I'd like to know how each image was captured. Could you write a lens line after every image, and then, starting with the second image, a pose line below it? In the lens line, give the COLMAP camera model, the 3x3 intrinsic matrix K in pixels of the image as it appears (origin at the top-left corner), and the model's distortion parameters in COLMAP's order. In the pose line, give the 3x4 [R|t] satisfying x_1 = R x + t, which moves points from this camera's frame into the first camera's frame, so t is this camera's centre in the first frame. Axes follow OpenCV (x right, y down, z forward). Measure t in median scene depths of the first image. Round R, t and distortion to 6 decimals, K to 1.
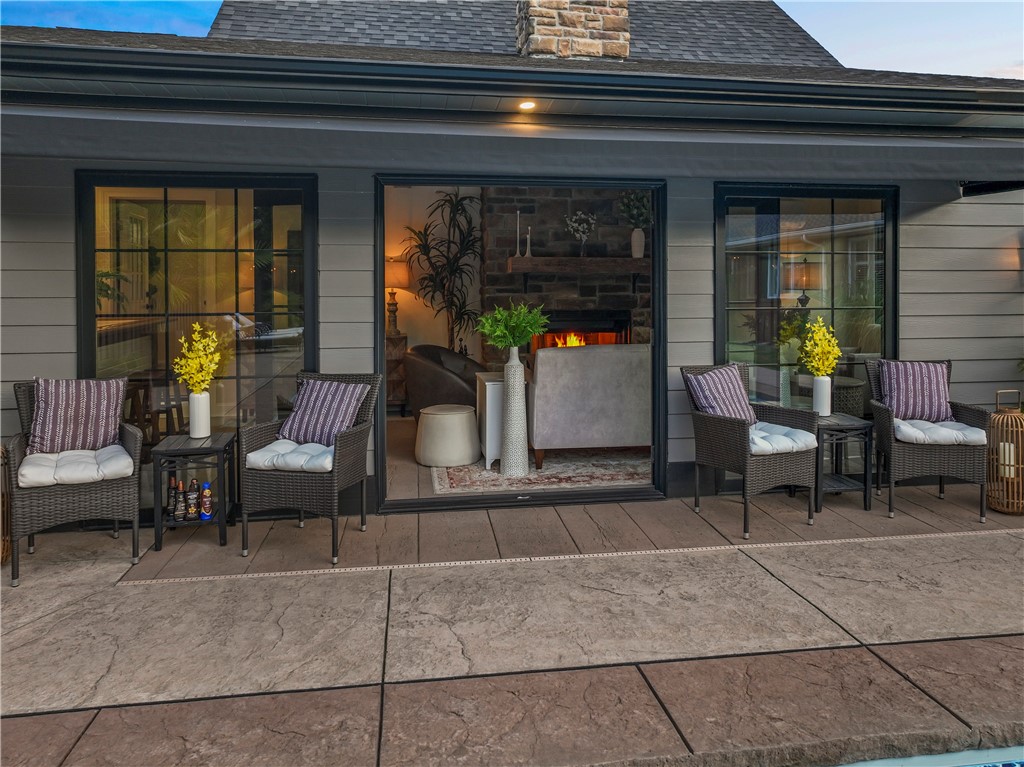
lens RADIAL K [[746.7, 0, 512.0], [0, 746.7, 383.5], [0, 0, 1]] dist [0.003767, 0.006492]
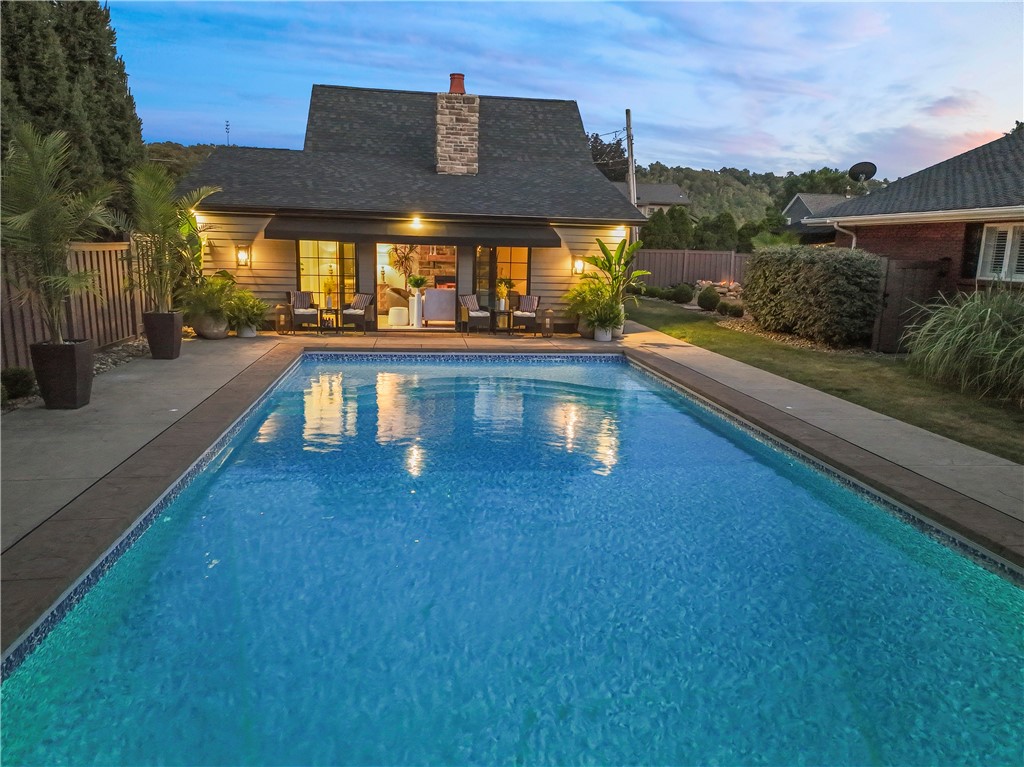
lens RADIAL K [[746.7, 0, 512.0], [0, 746.7, 383.5], [0, 0, 1]] dist [0.003767, 0.006492]
pose [[0.999778, 0.020284, -0.005692, 0.309985], [-0.019651, 0.995268, 0.095163, 0.022641], [0.007595, -0.095030, 0.995445, -1.605599]]
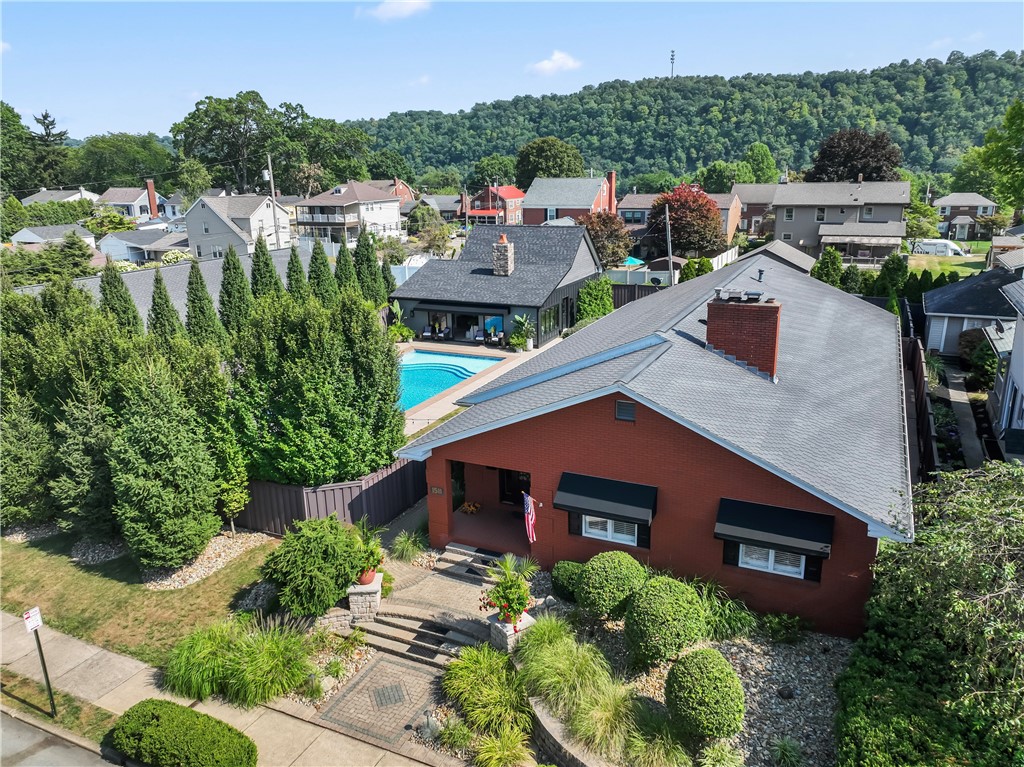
lens RADIAL K [[746.7, 0, 512.0], [0, 746.7, 383.5], [0, 0, 1]] dist [0.003767, 0.006492]
pose [[0.833993, 0.126797, -0.537009, 3.507552], [-0.044177, 0.985458, 0.164075, -0.567145], [0.550004, -0.113114, 0.827466, -4.091223]]
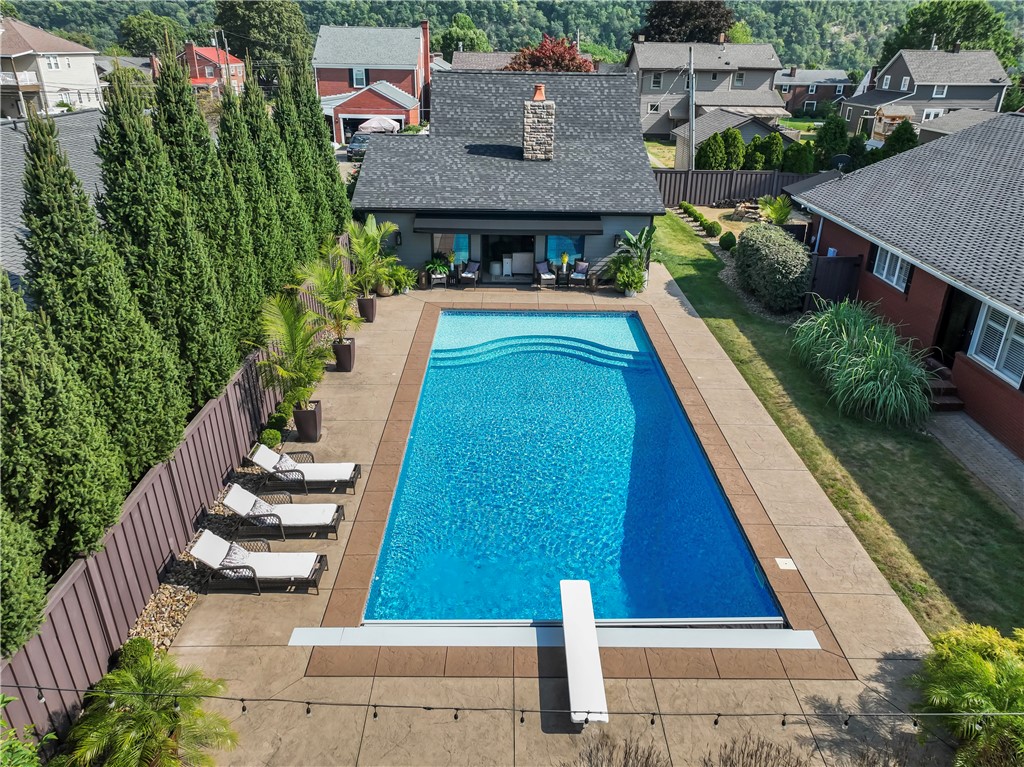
lens RADIAL K [[717.0, 0, 512.0], [0, 717.0, 383.5], [0, 0, 1]] dist [-0.006320, 0.023111]
pose [[0.991244, 0.060173, -0.117531, 0.433781], [-0.022092, 0.953155, 0.301675, -0.444679], [0.130178, -0.296437, 0.946139, -2.544197]]
